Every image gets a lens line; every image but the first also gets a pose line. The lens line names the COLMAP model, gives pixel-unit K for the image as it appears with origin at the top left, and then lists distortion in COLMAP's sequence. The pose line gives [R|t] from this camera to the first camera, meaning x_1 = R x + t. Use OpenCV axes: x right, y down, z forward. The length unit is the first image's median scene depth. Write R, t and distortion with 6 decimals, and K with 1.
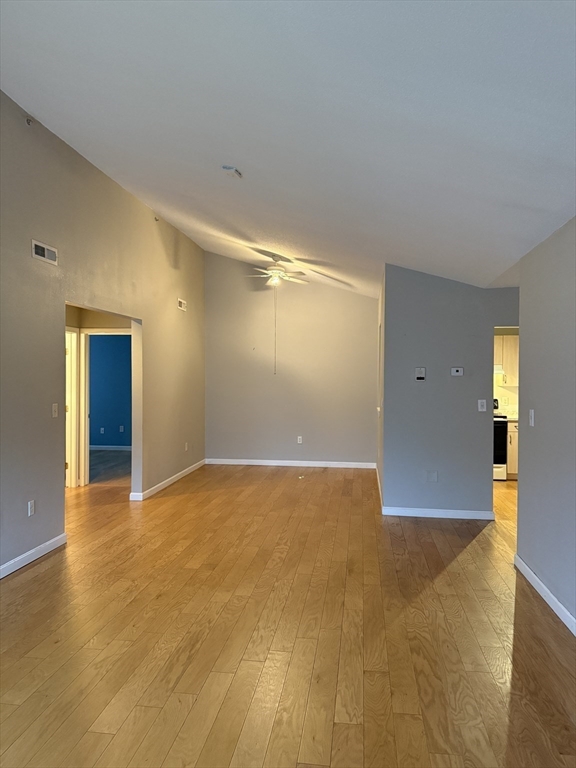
lens RADIAL K [[544.6, 0, 285.1], [0, 544.6, 386.4], [0, 0, 1]] dist [0.060597, -0.075106]
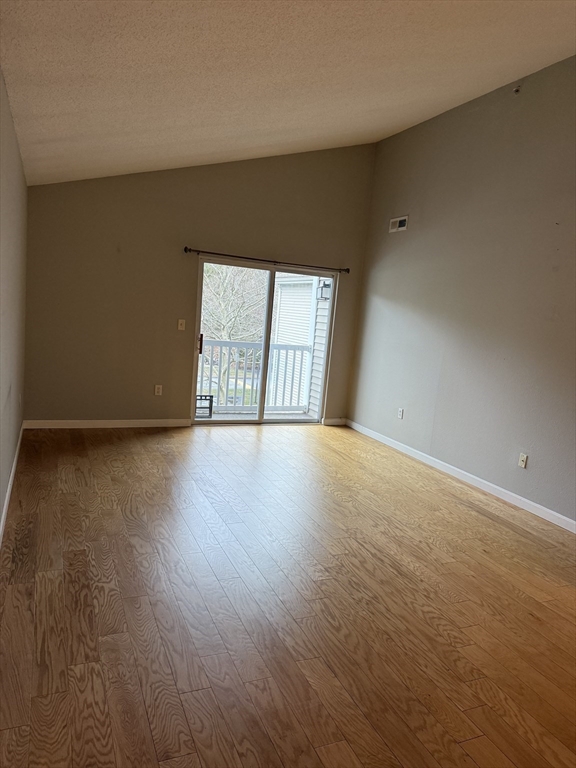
lens RADIAL K [[544.6, 0, 285.1], [0, 544.6, 386.4], [0, 0, 1]] dist [0.060597, -0.075106]
pose [[-0.852754, -0.007600, -0.522257, 0.531615], [-0.099522, 0.983940, 0.148182, -0.016841], [0.512744, 0.178339, -0.839815, 1.580746]]
